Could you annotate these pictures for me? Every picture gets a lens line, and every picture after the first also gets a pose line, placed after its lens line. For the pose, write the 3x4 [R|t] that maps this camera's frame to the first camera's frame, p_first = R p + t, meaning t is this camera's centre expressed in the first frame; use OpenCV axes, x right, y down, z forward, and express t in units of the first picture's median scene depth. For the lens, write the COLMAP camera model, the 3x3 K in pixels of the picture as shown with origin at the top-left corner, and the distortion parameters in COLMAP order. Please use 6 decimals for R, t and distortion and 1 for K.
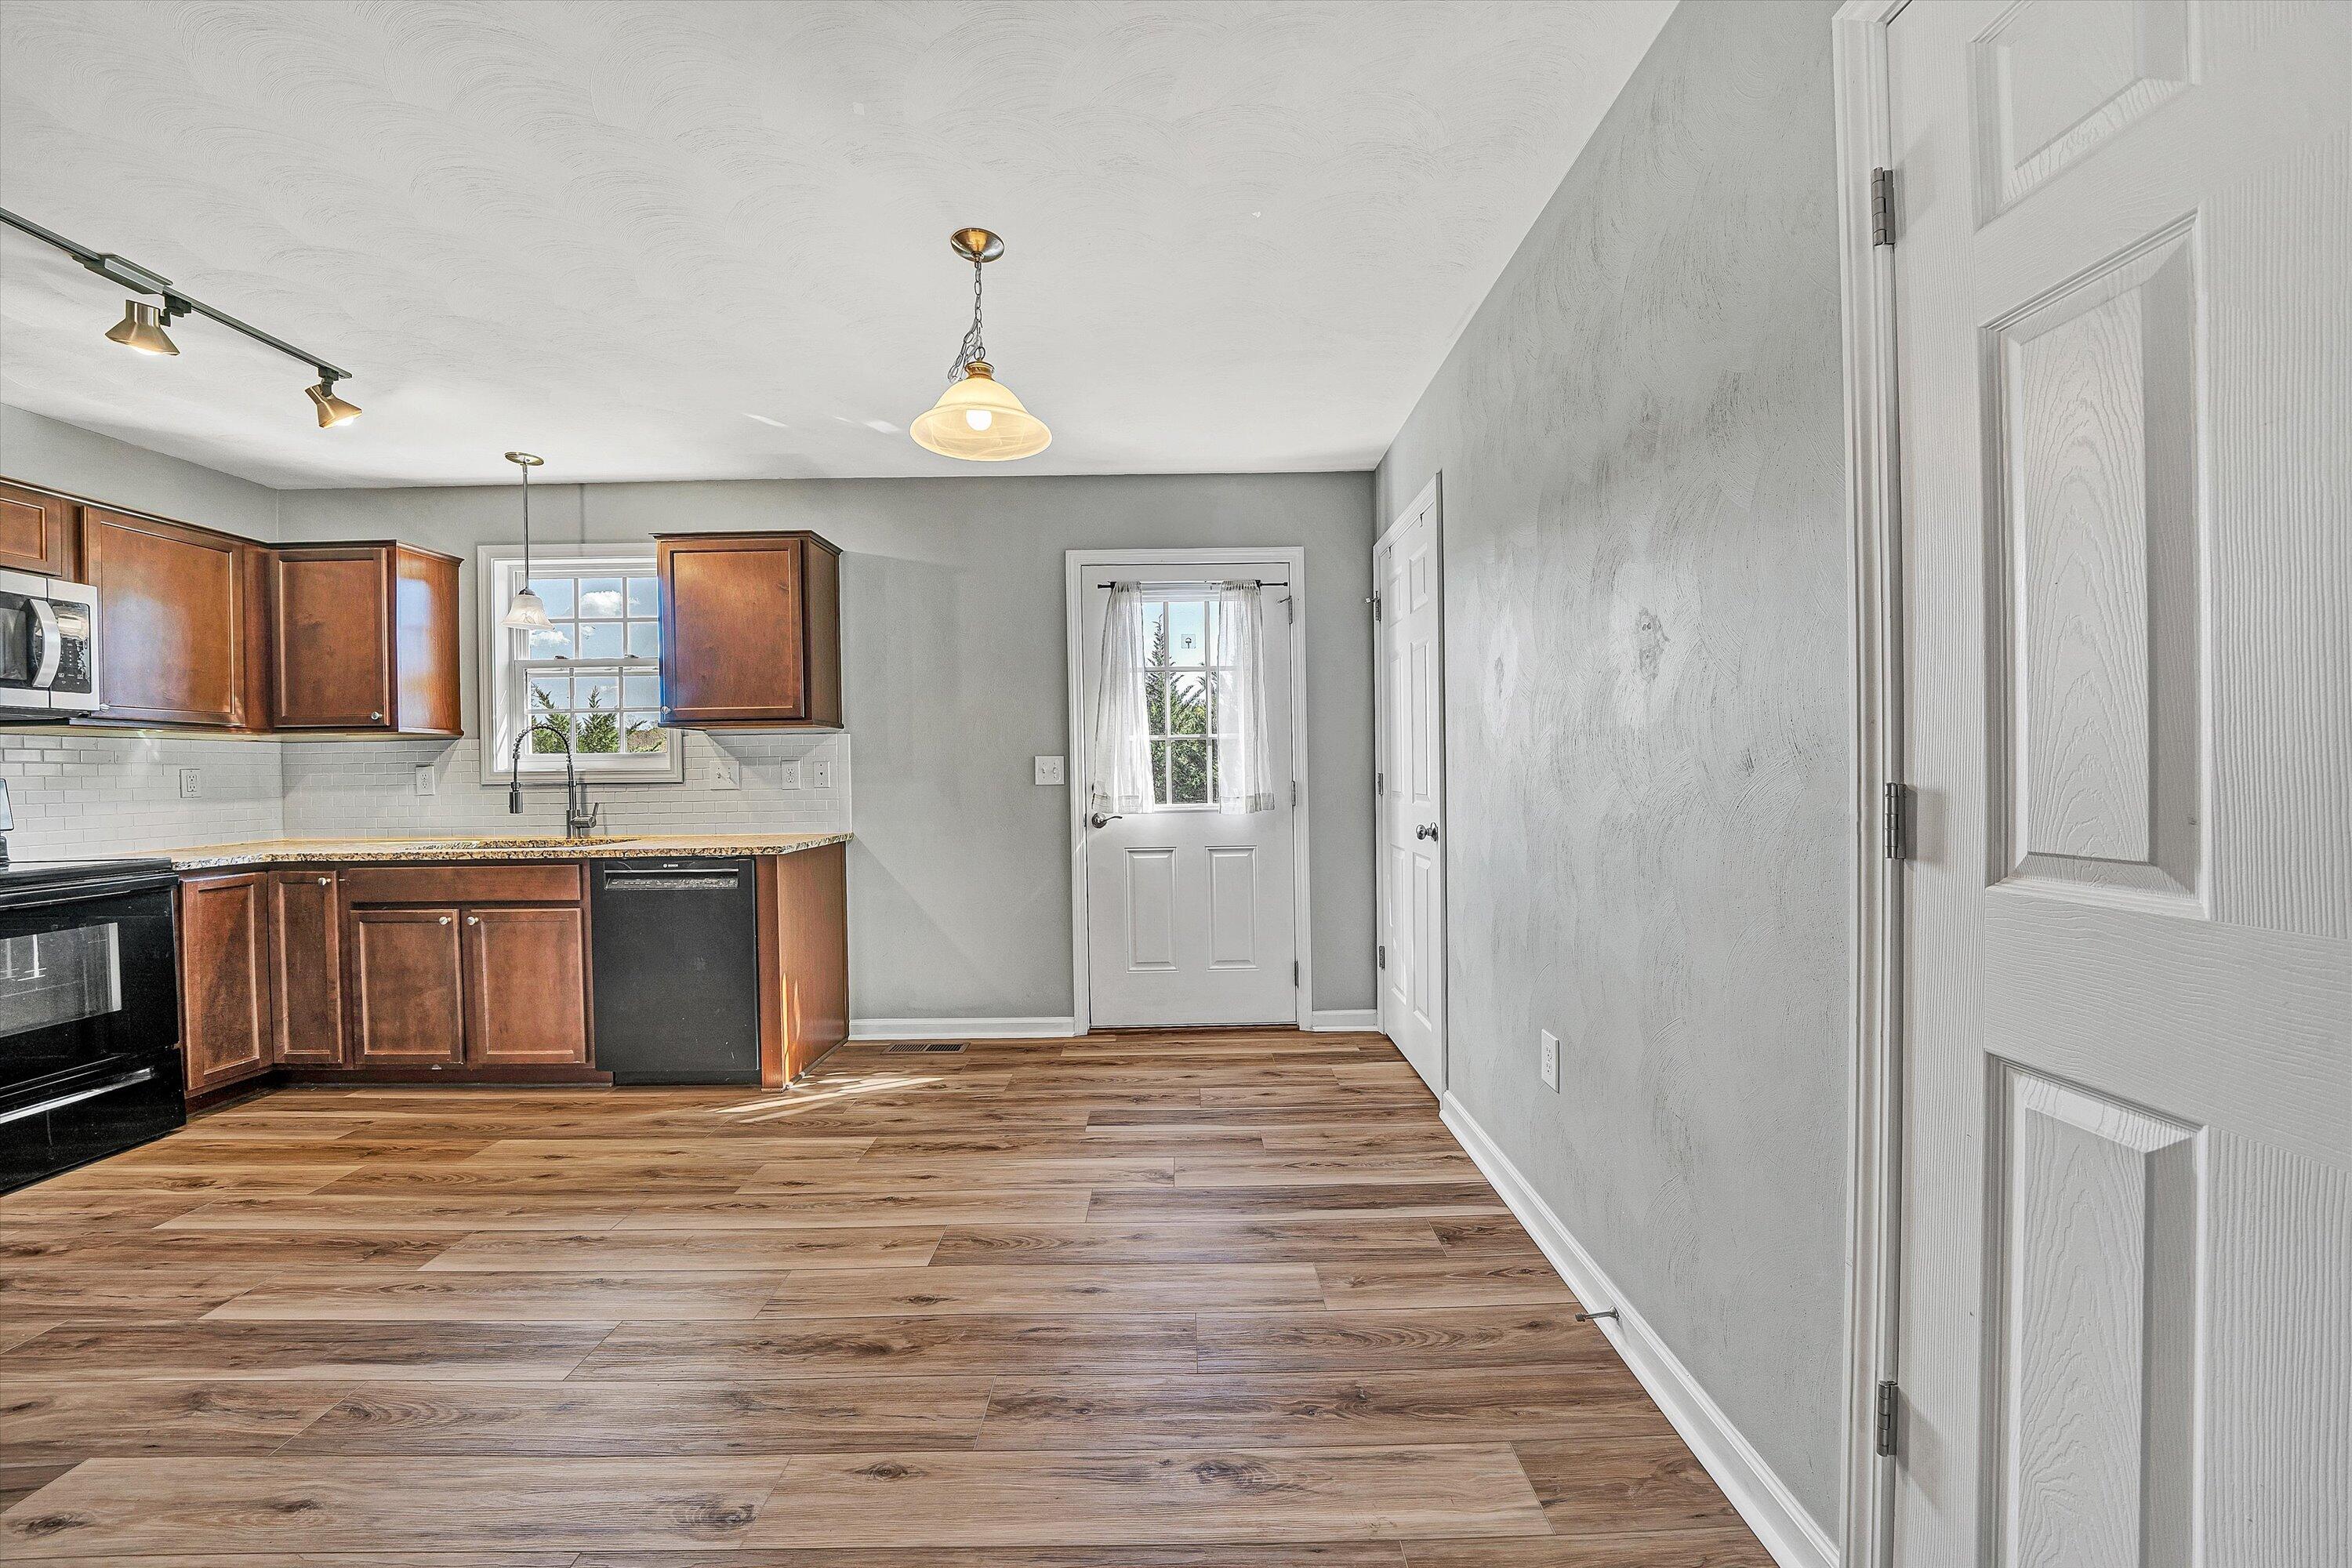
lens RADIAL K [[822.8, 0, 1186.7], [0, 822.8, 782.1], [0, 0, 1]] dist [-0.028998, 0.003130]
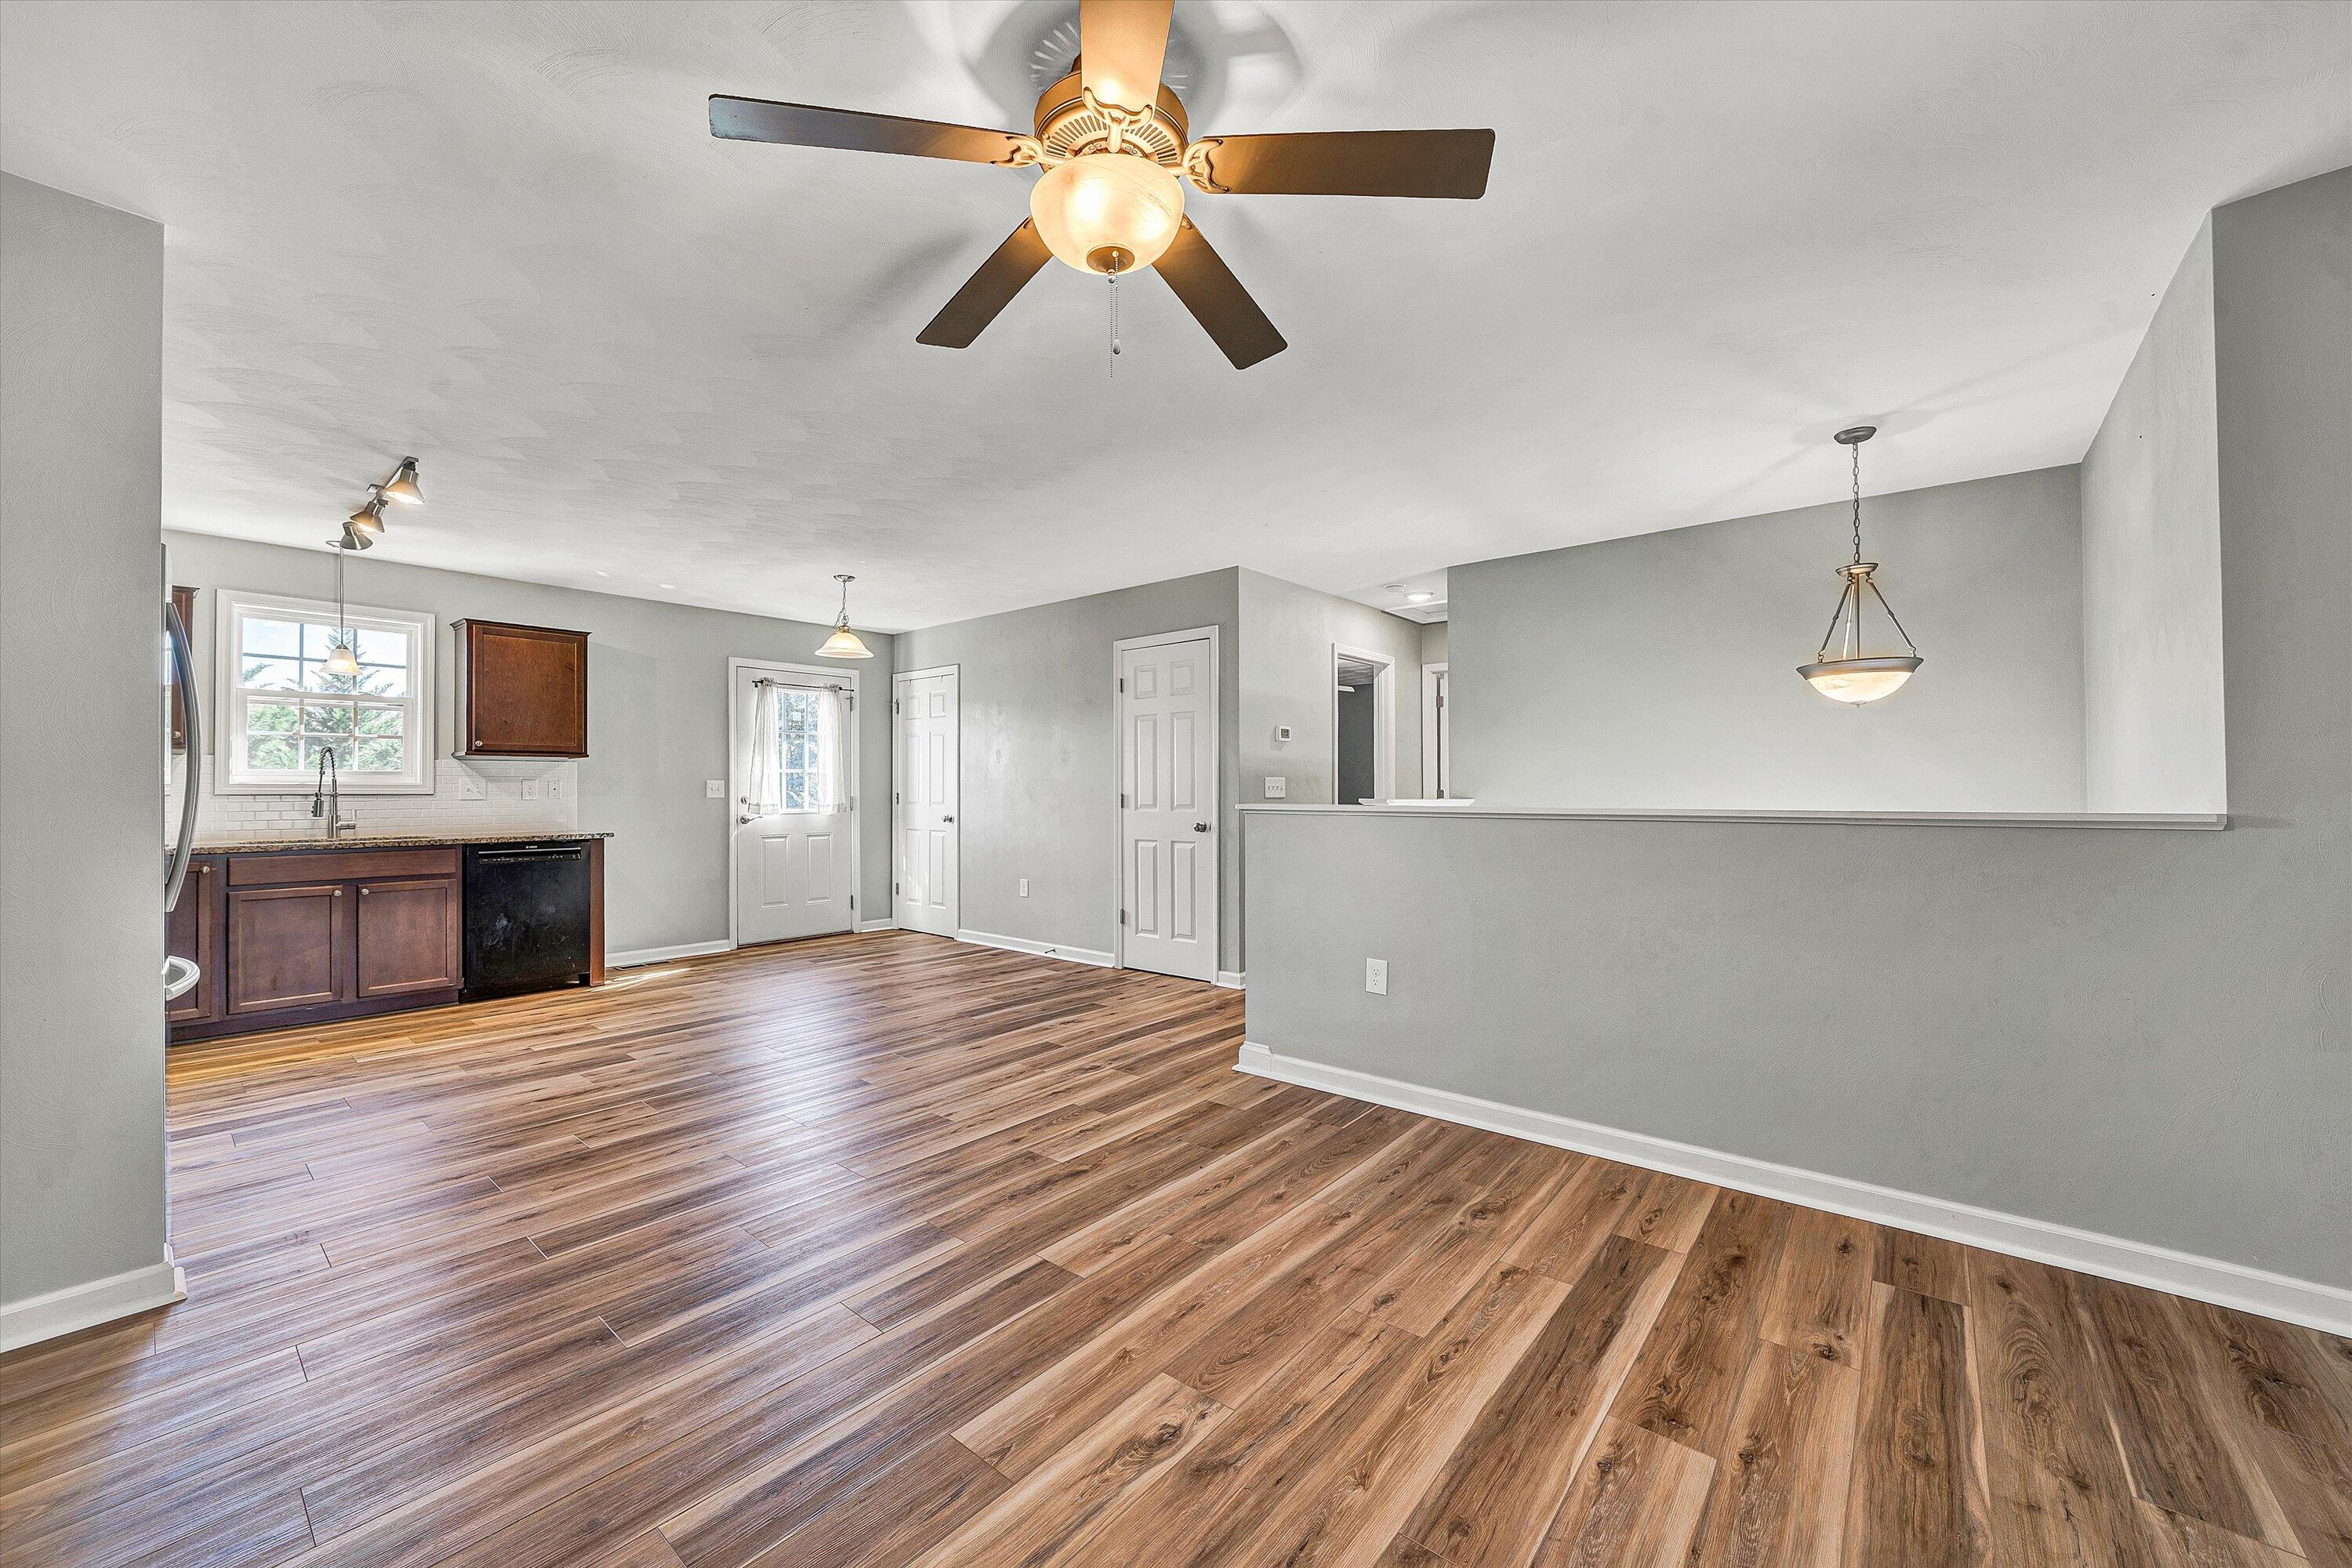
lens RADIAL K [[888.6, 0, 1160.5], [0, 888.6, 791.9], [0, 0, 1]] dist [-0.014454, 0.001554]
pose [[0.657637, 0.012062, 0.753238, -1.134737], [0.003219, 0.999818, -0.018821, 0.033797], [-0.753328, 0.014802, 0.657479, -1.029321]]
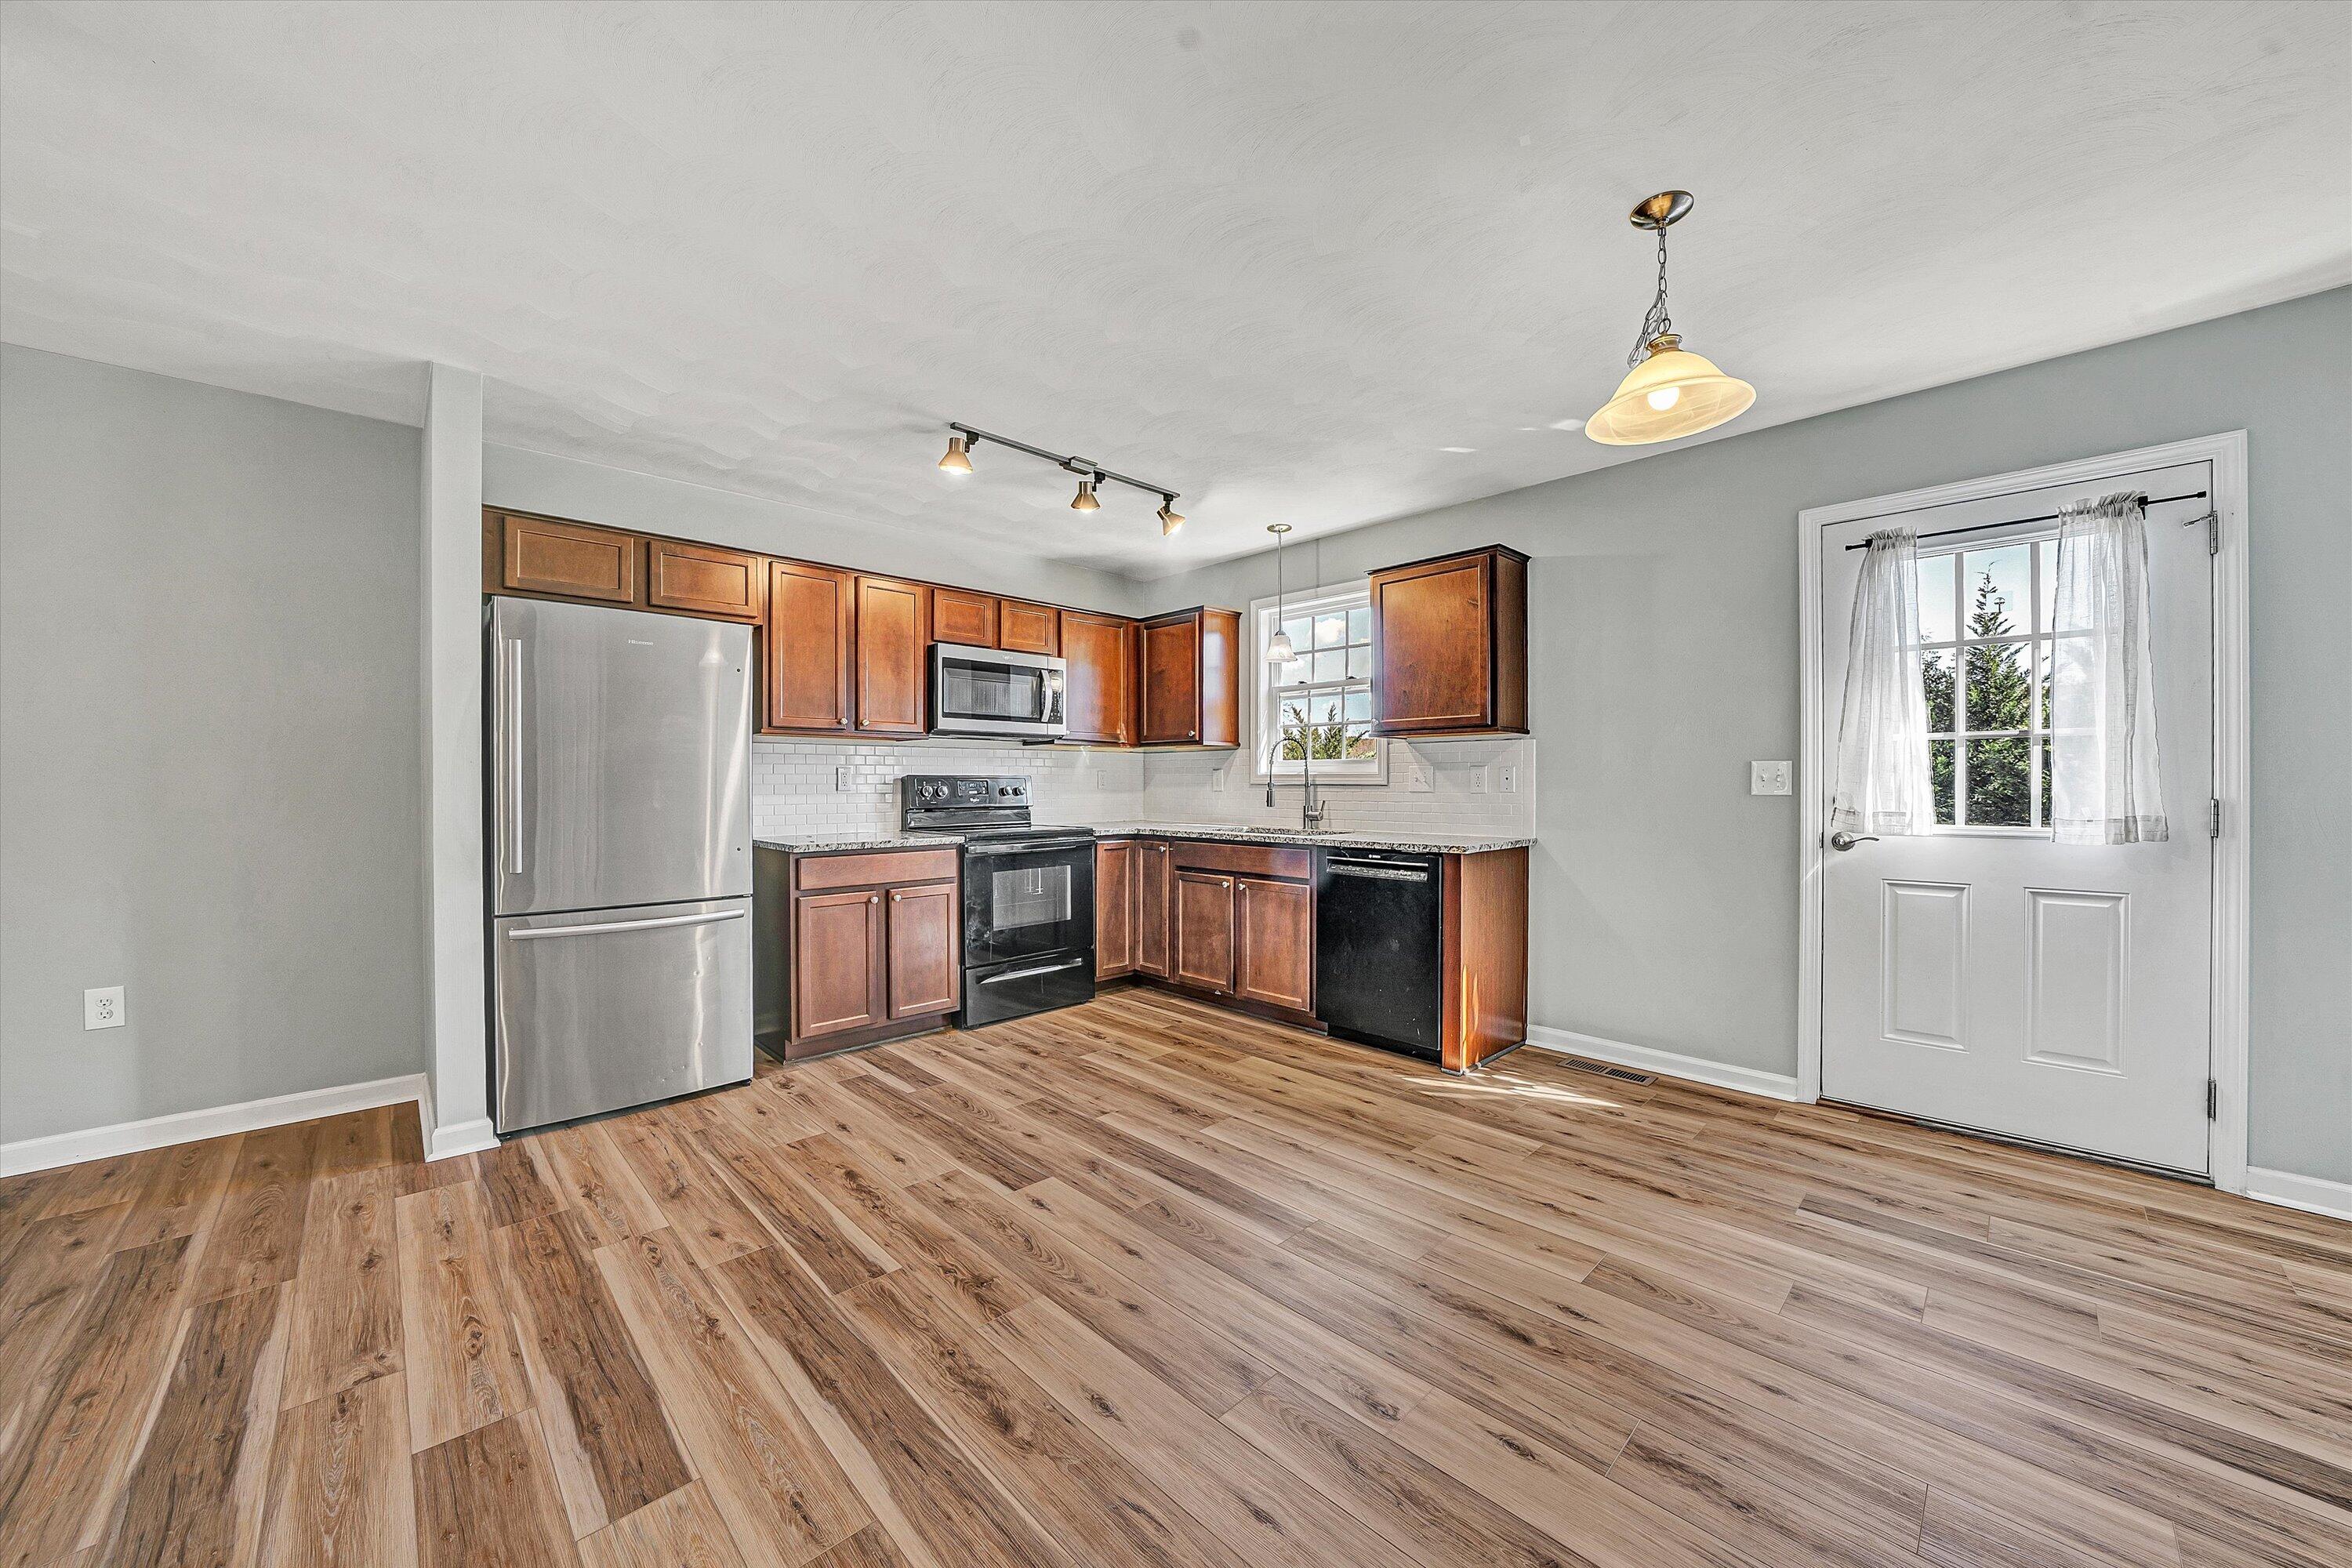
lens RADIAL K [[843.6, 0, 1177.1], [0, 843.6, 786.5], [0, 0, 1]] dist [-0.022771, 0.001019]
pose [[0.688222, 0.018277, -0.725270, 0.041521], [-0.019041, 0.999793, 0.007127, -0.000320], [0.725250, 0.008905, 0.688428, -0.031990]]
